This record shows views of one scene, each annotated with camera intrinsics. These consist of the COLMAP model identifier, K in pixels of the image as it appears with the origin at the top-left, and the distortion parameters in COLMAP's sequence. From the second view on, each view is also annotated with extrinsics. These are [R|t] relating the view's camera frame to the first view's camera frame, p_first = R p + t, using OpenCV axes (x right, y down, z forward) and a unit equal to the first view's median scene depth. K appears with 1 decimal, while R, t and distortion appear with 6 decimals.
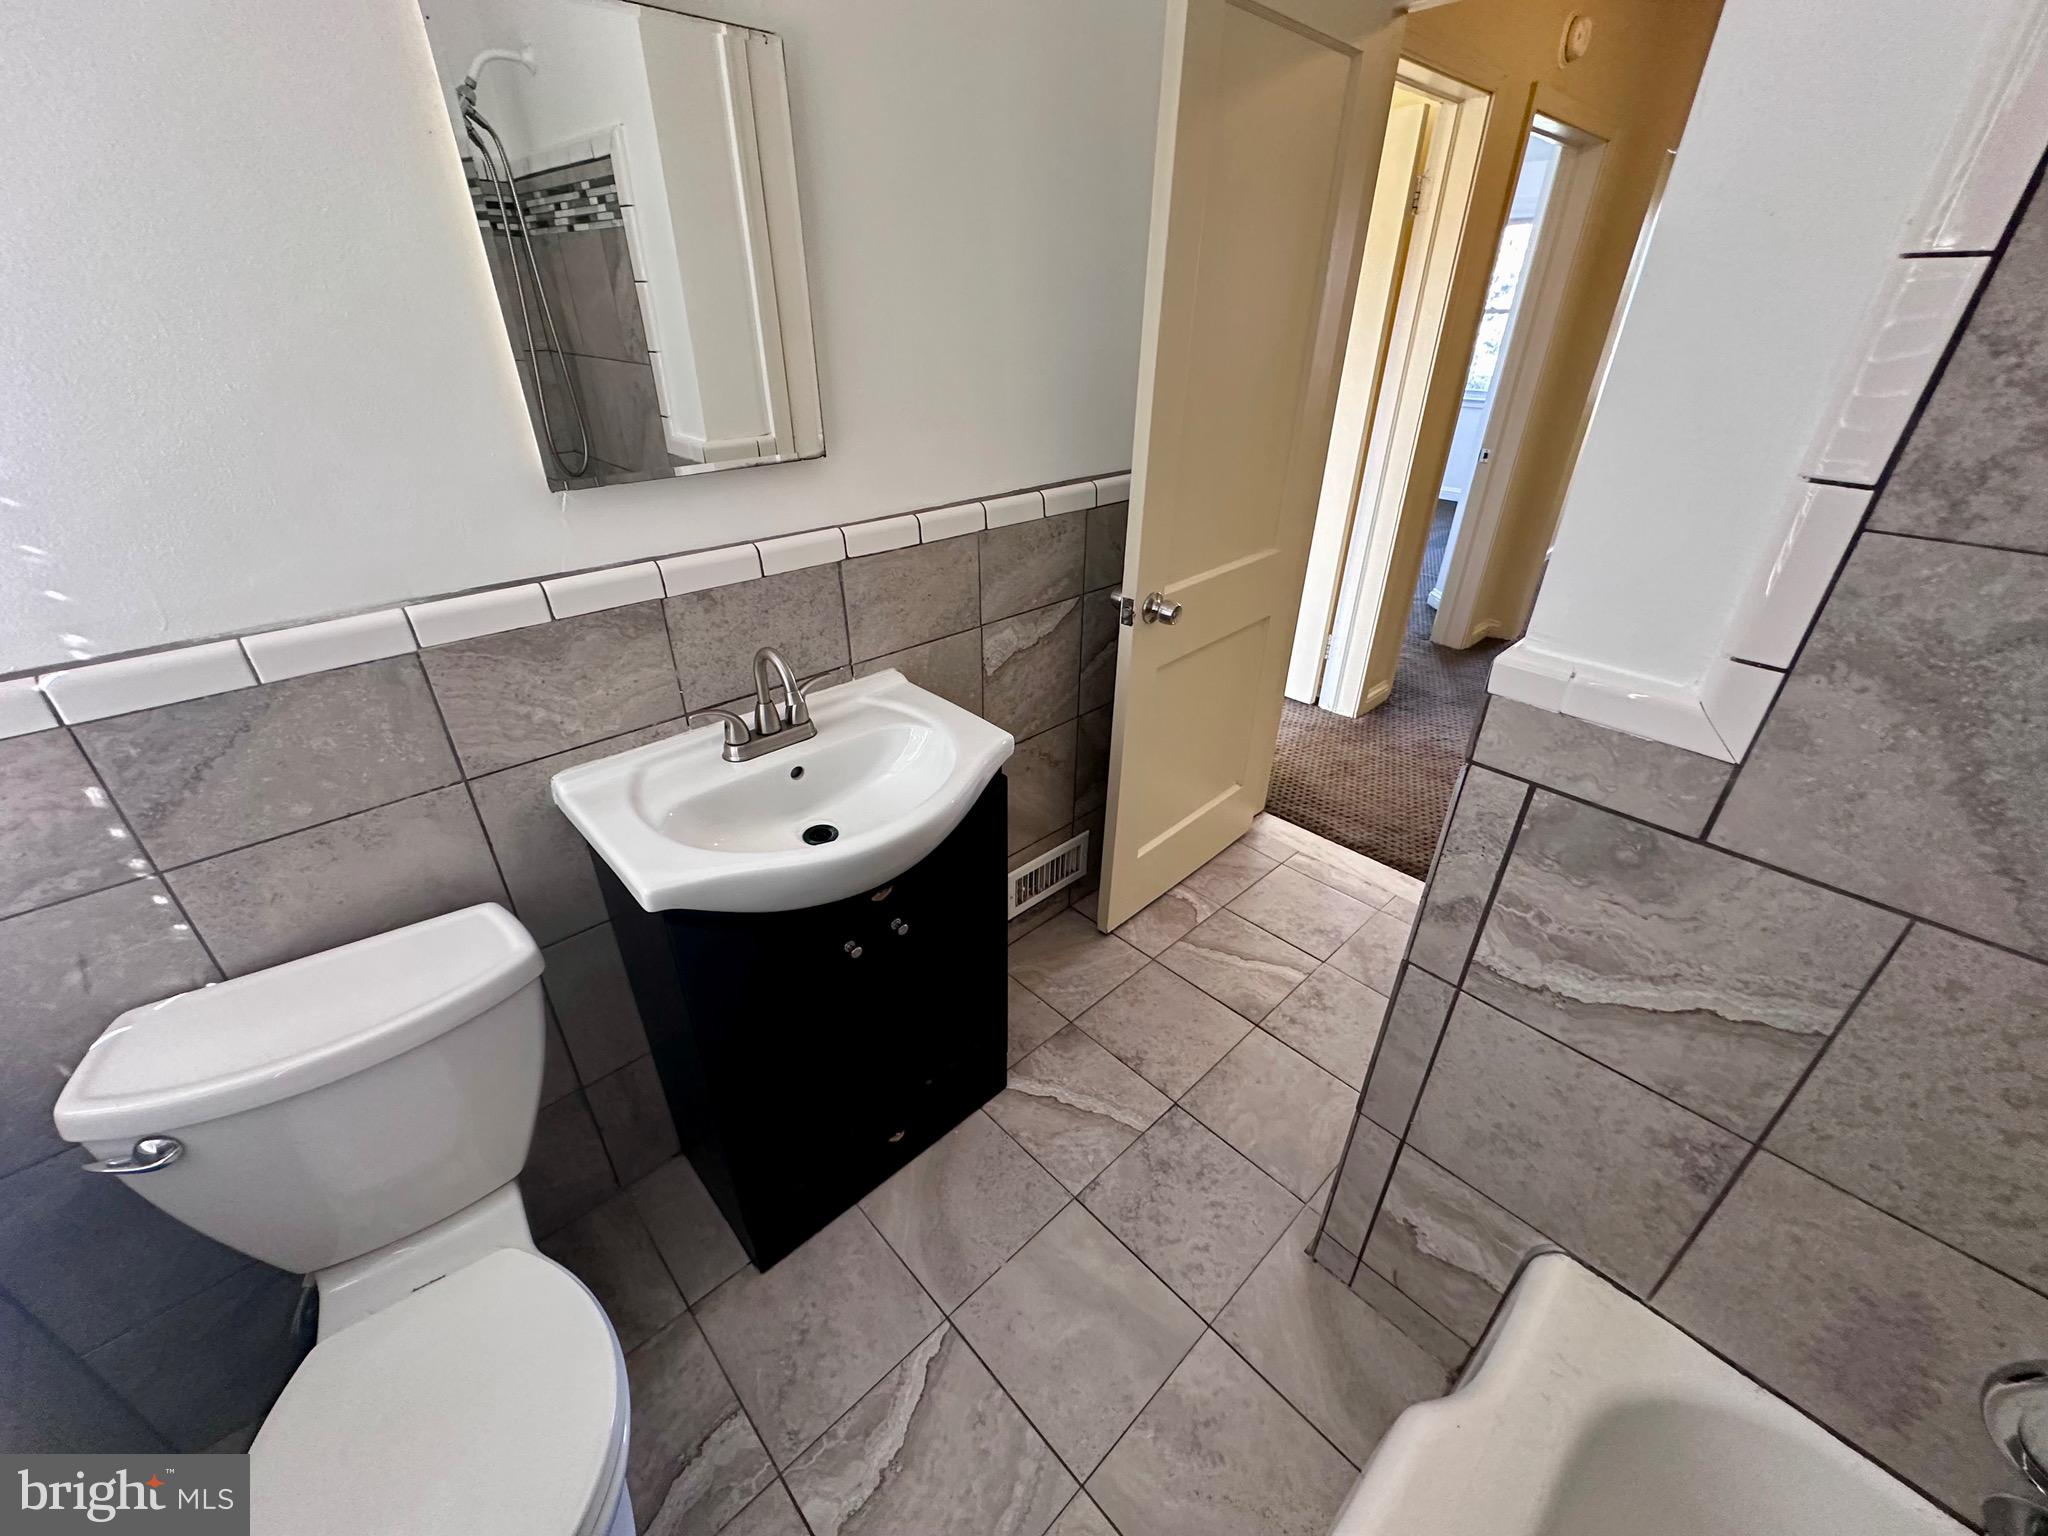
lens RADIAL K [[827.3, 0, 1025.4], [0, 827.3, 766.3], [0, 0, 1]] dist [-0.000833, 0.000302]
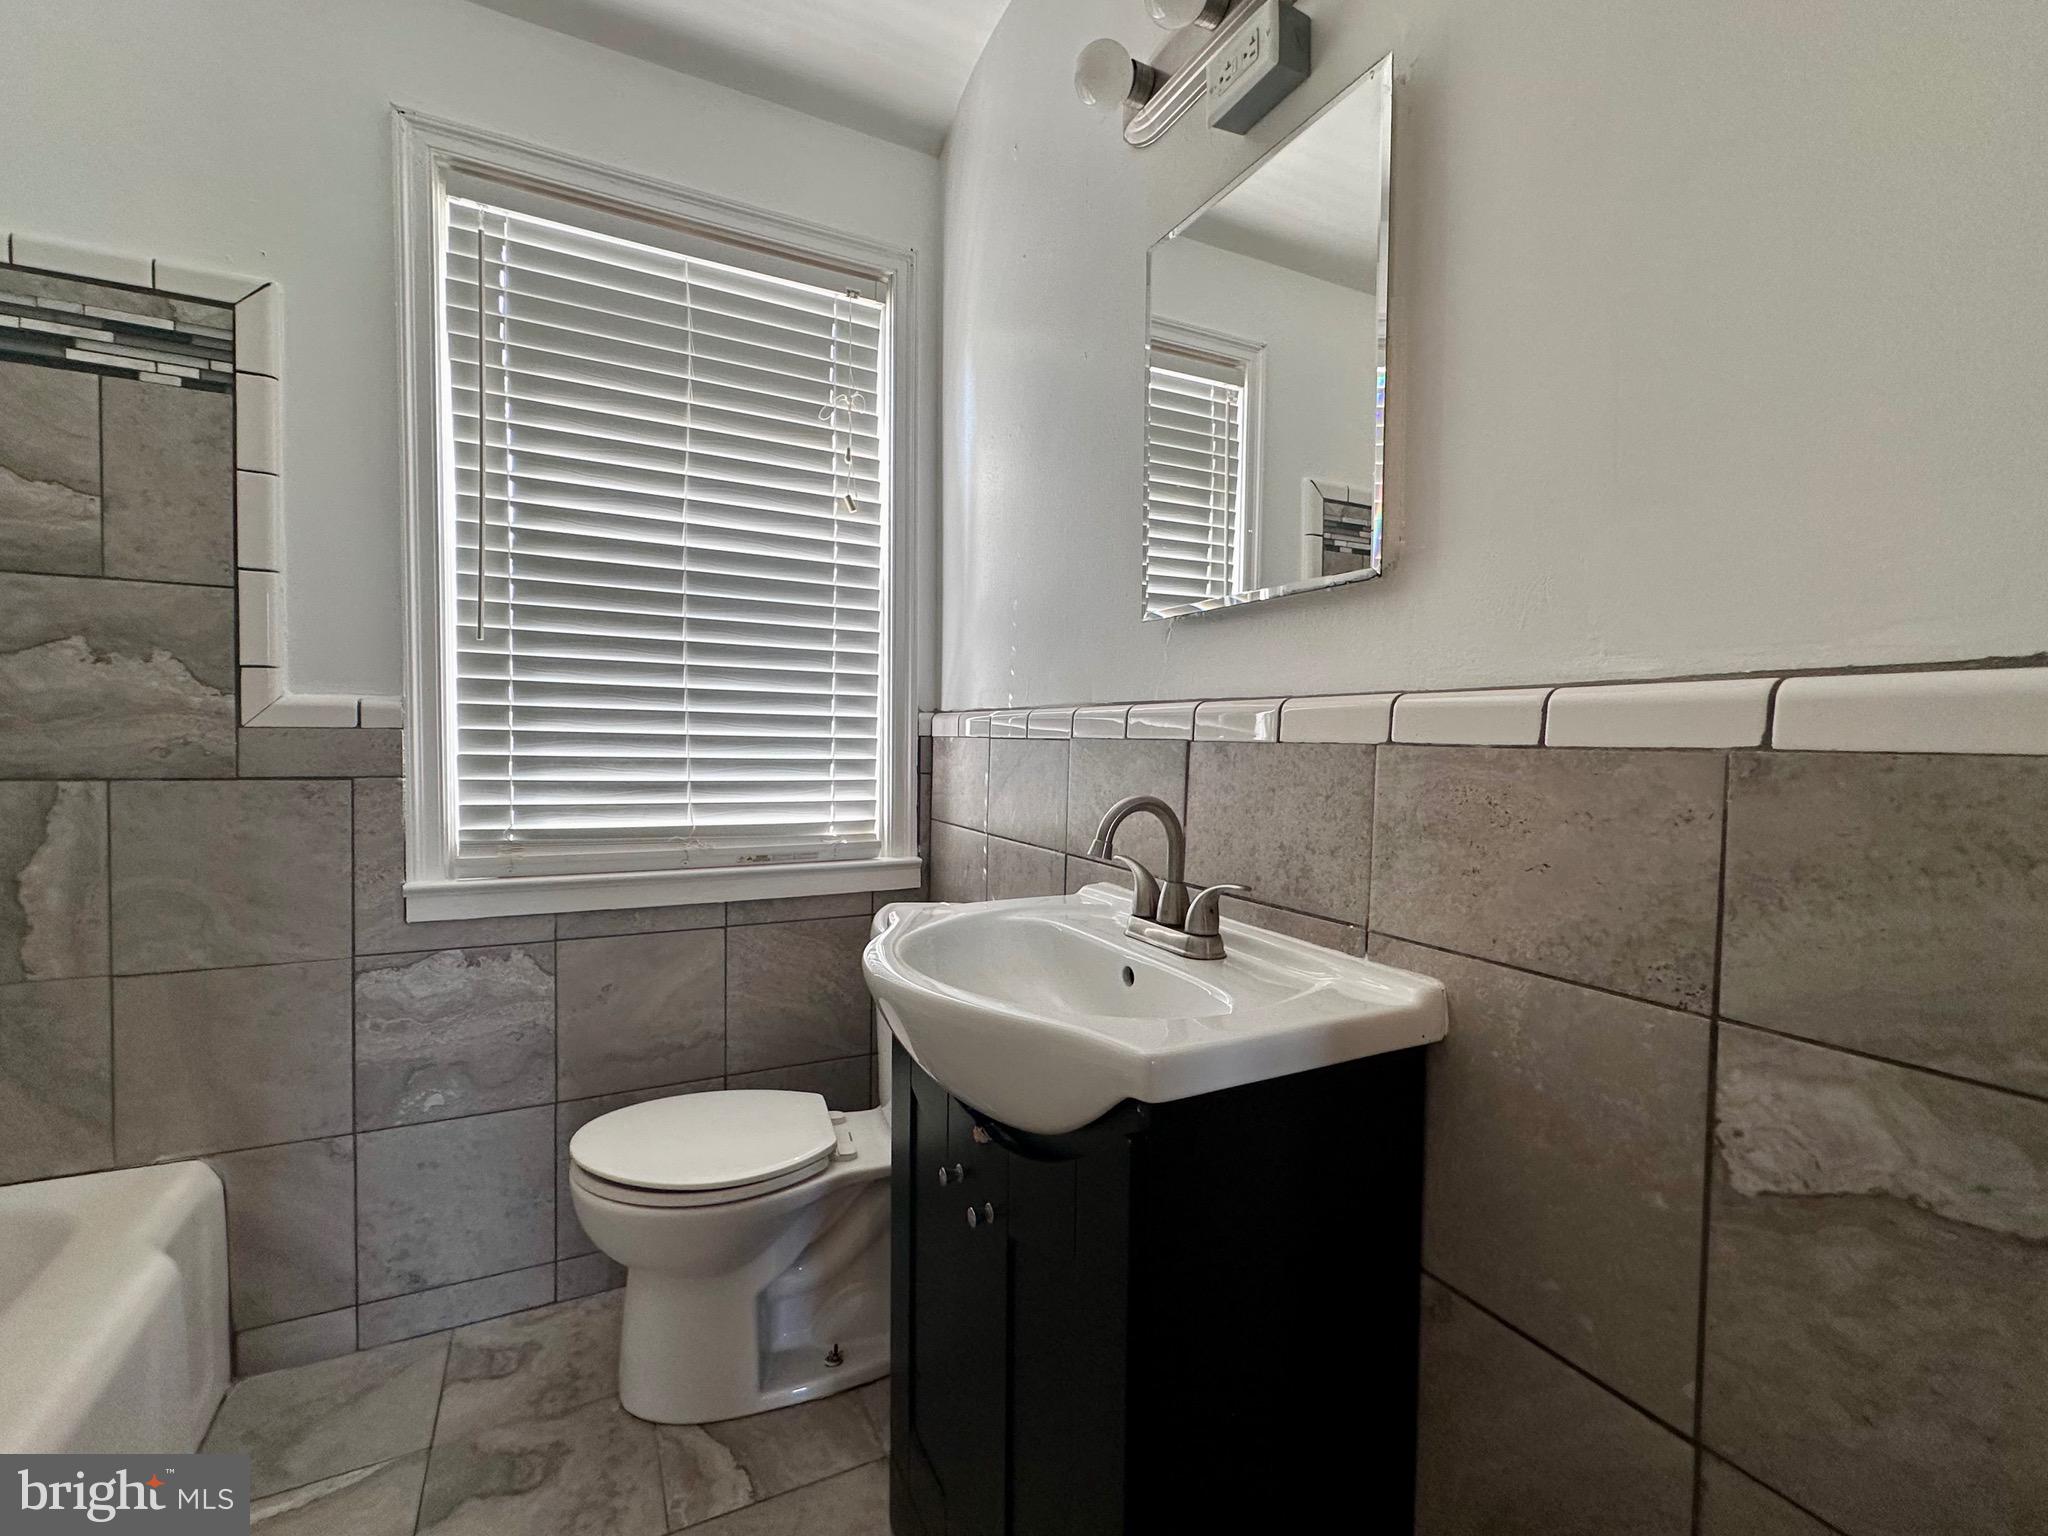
lens RADIAL K [[827.3, 0, 1025.4], [0, 827.3, 766.3], [0, 0, 1]] dist [-0.000833, 0.000302]
pose [[-0.241632, 0.038309, -0.969611, 0.386144], [-0.491755, 0.856574, 0.156391, -0.191384], [0.836535, 0.514601, -0.188137, 0.855118]]
